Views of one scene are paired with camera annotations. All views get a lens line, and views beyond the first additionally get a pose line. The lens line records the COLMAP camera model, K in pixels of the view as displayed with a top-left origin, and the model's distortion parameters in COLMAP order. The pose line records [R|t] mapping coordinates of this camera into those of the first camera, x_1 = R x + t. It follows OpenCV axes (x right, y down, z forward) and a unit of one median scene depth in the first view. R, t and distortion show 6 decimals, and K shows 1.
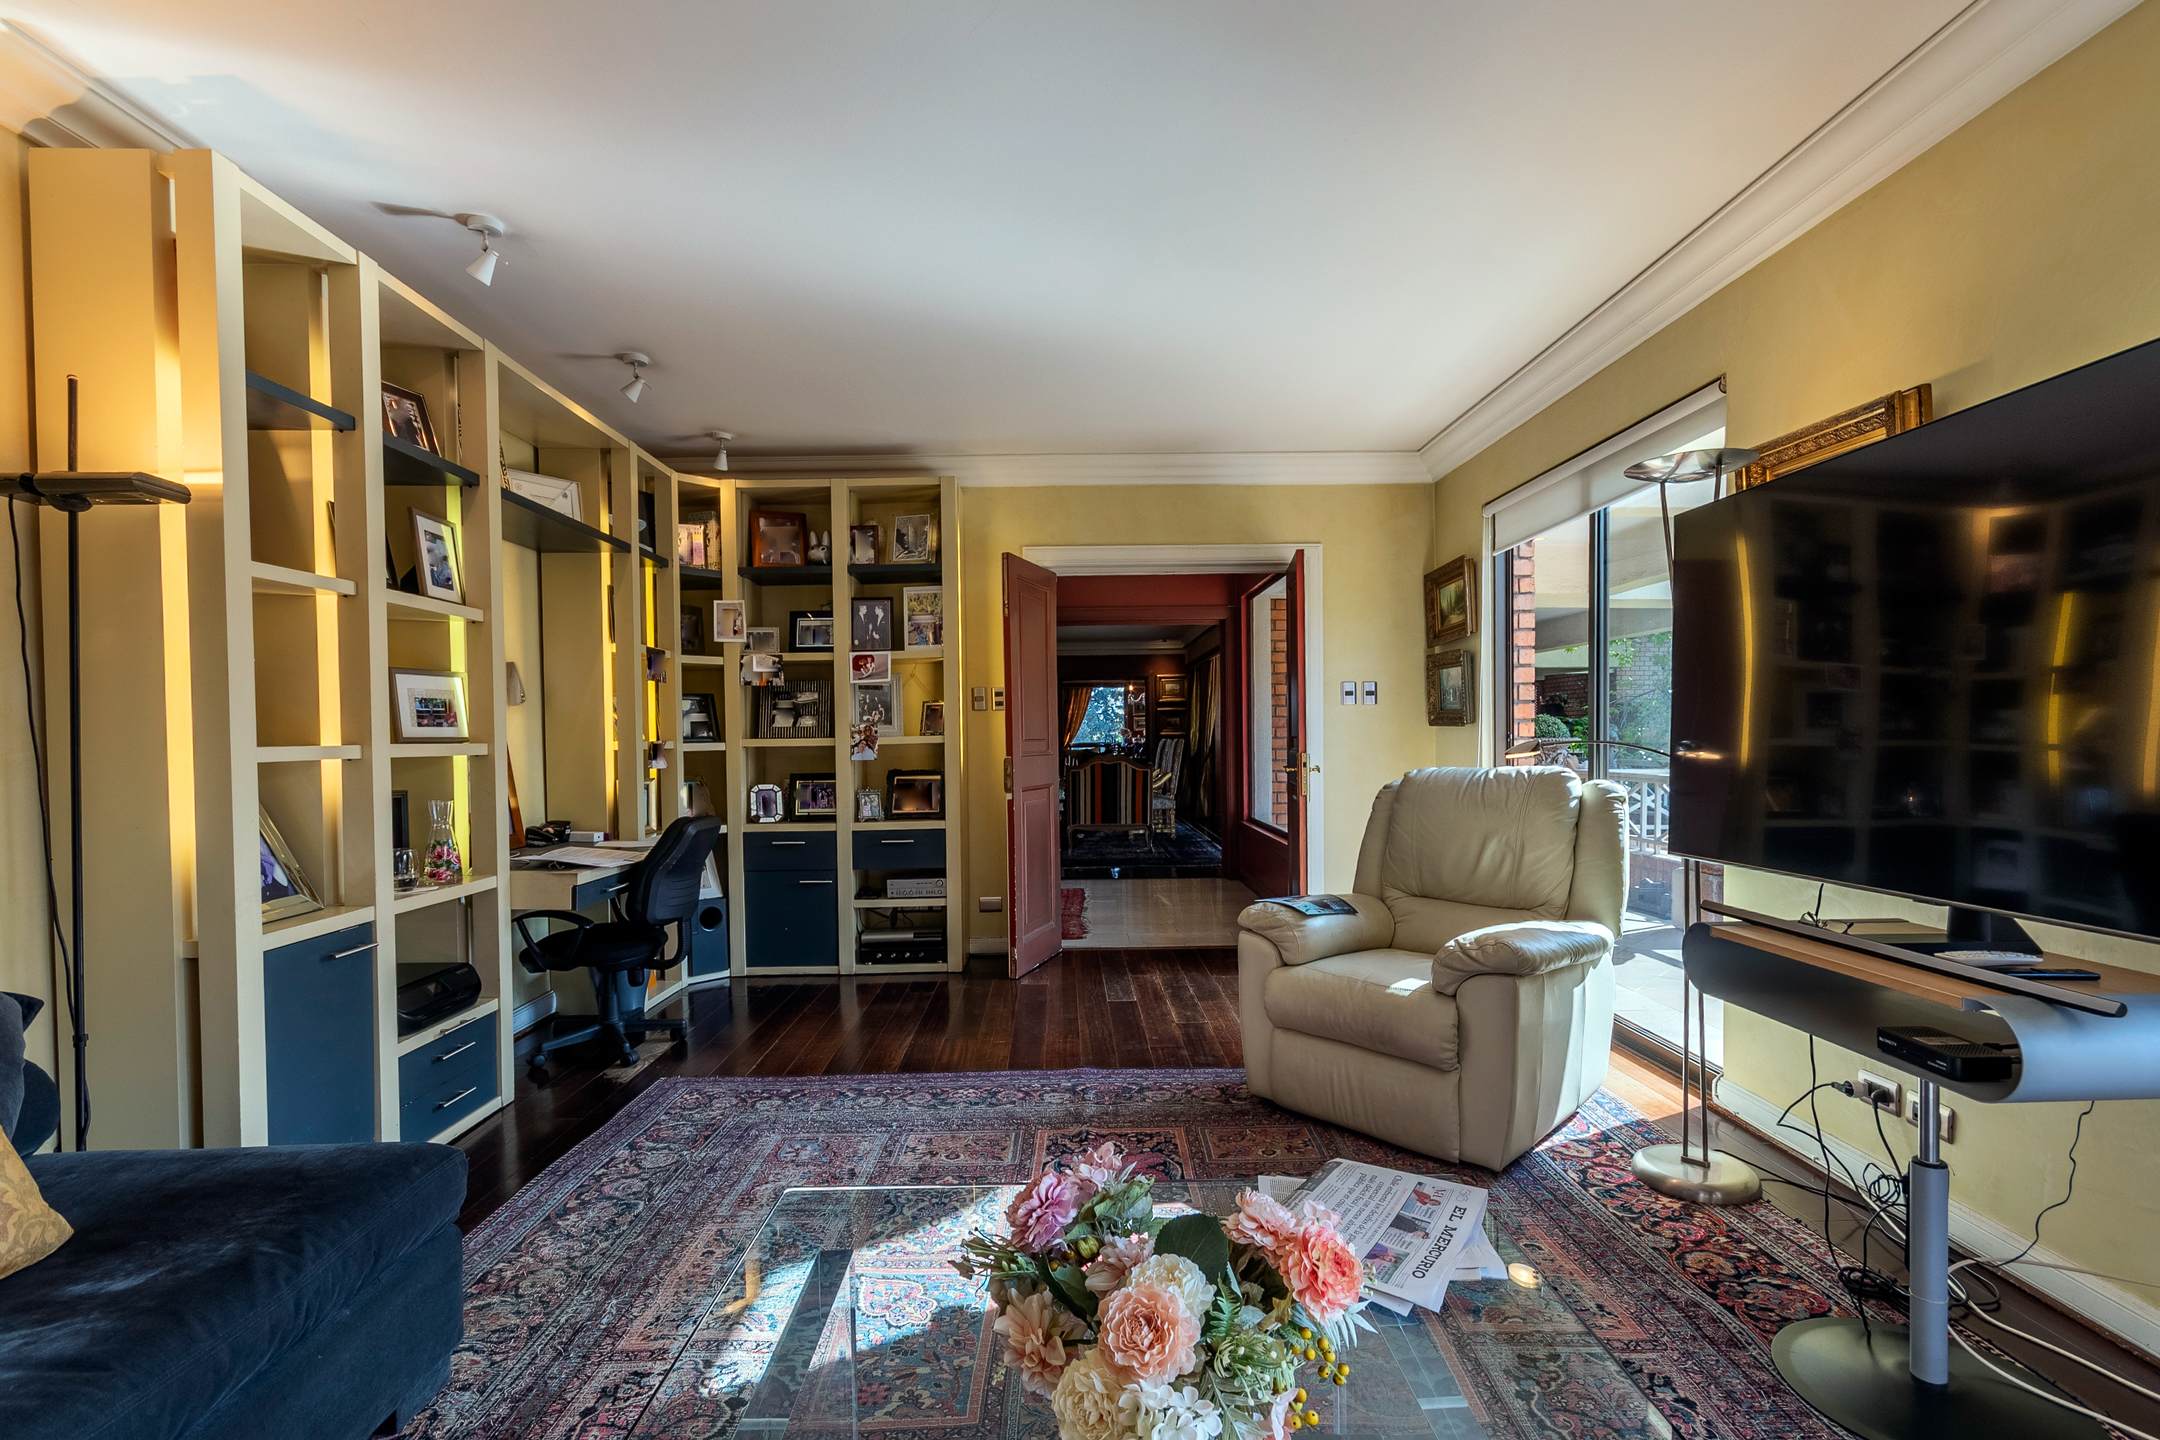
lens RADIAL K [[970.2, 0, 1094.2], [0, 970.2, 736.1], [0, 0, 1]] dist [0.004038, 0.000522]
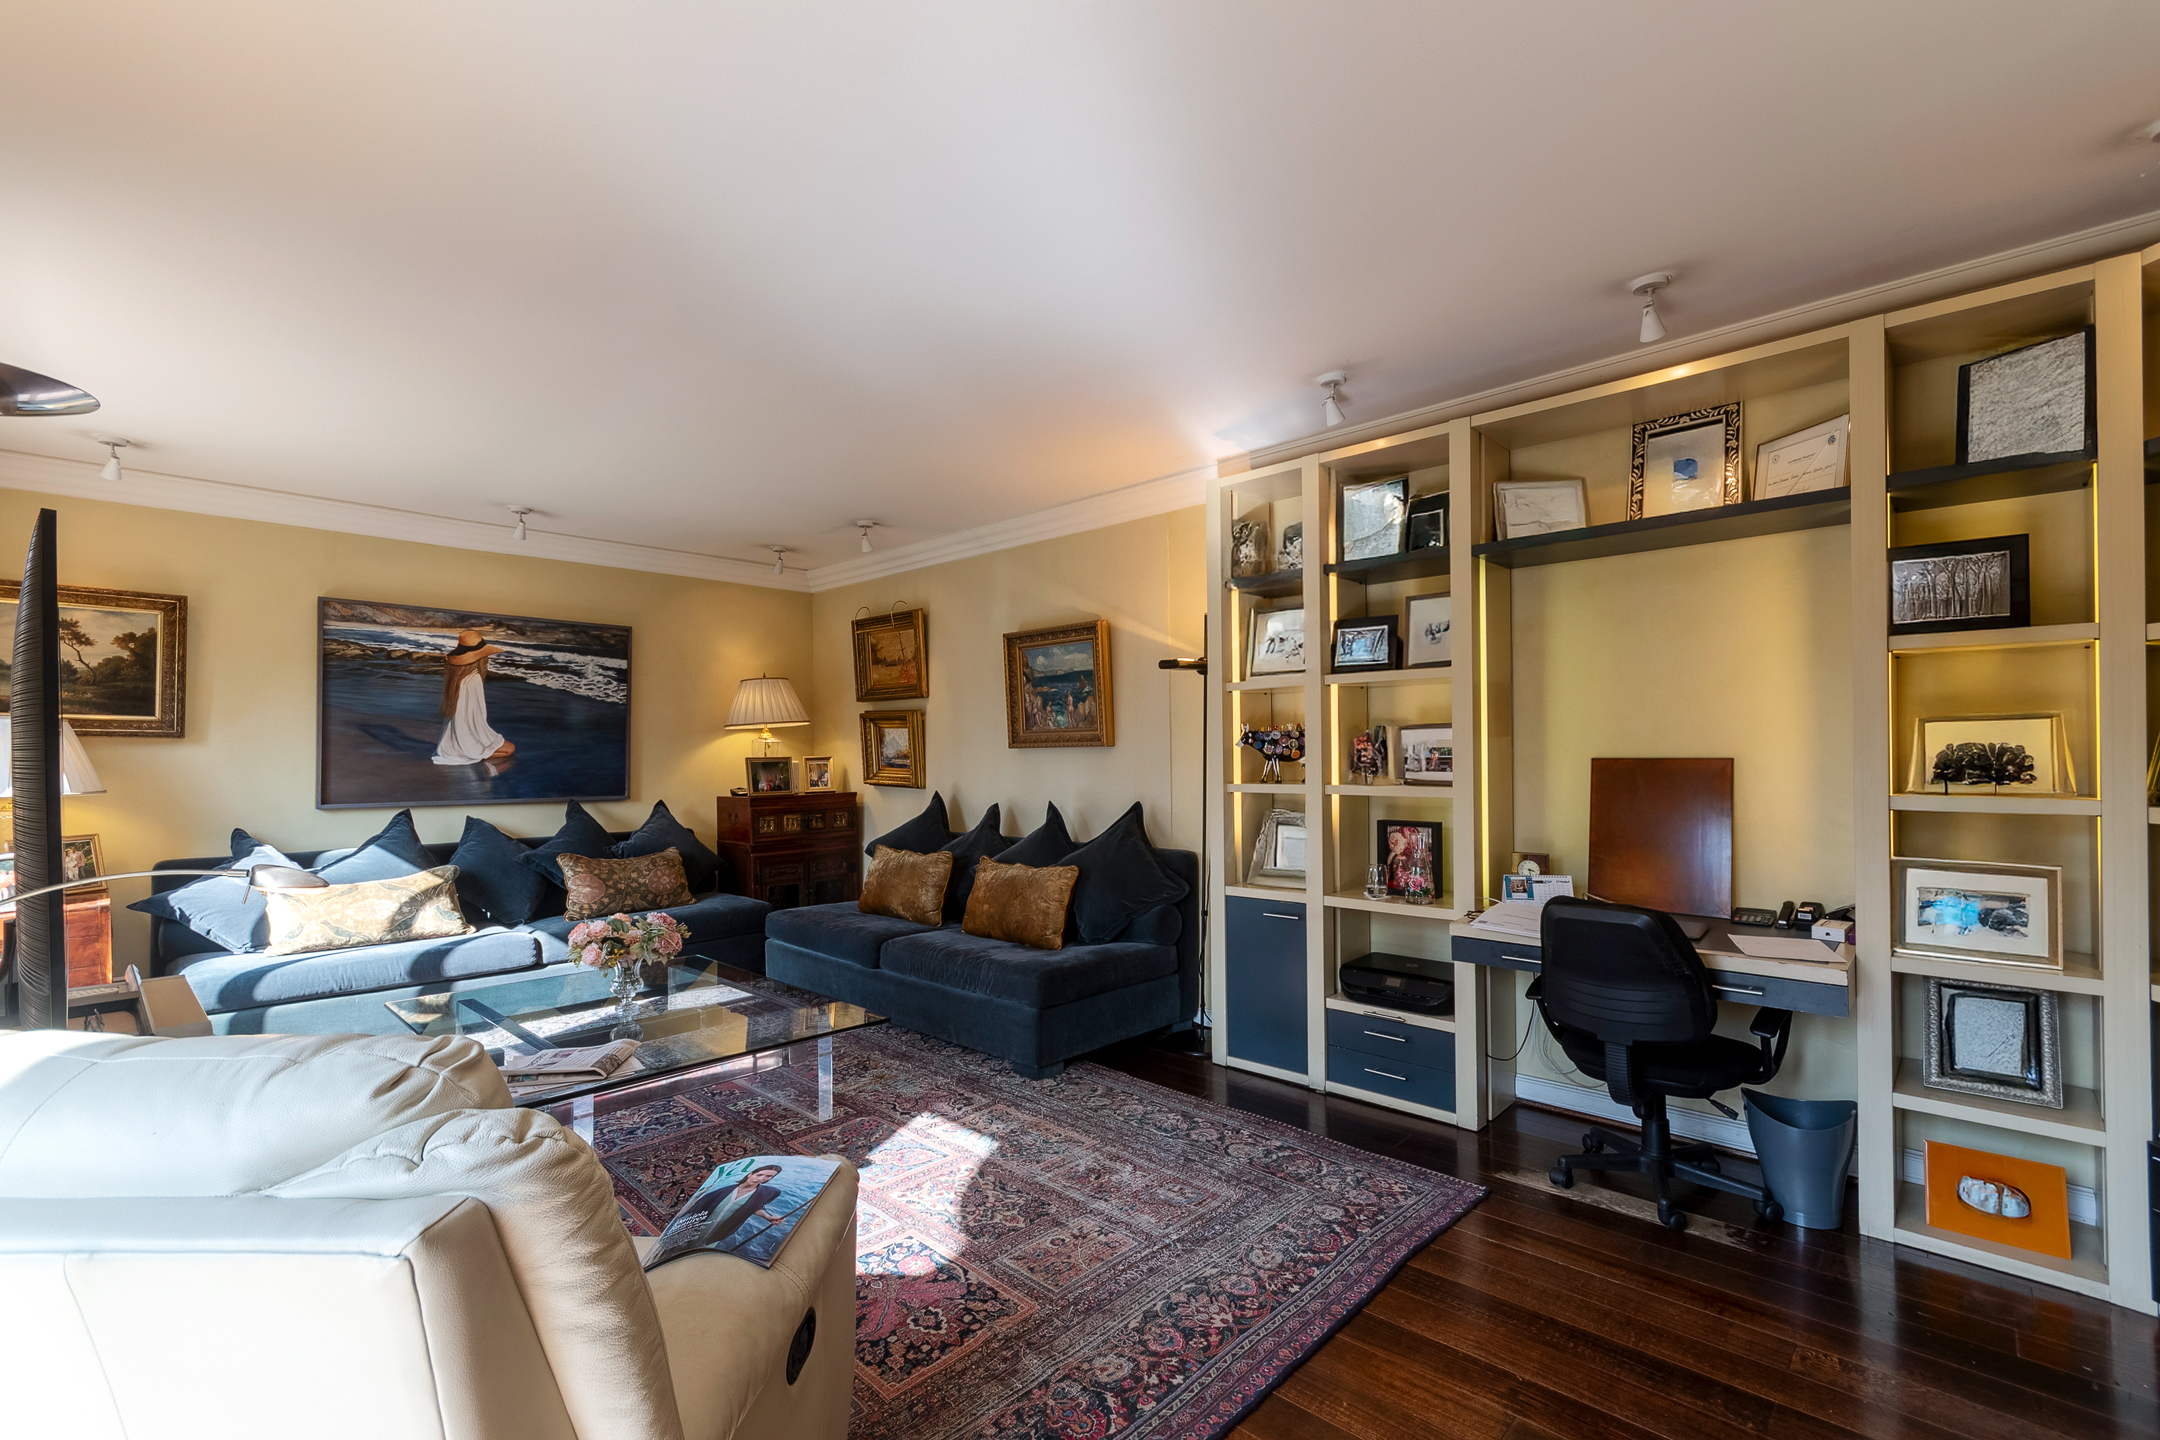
lens RADIAL K [[970.2, 0, 1102.2], [0, 970.2, 734.6], [0, 0, 1]] dist [0.004038, 0.000522]
pose [[-0.693875, 0.007038, -0.720061, 0.496794], [0.012709, 0.999916, -0.002474, -0.063880], [0.719984, -0.010868, -0.693906, 1.653818]]
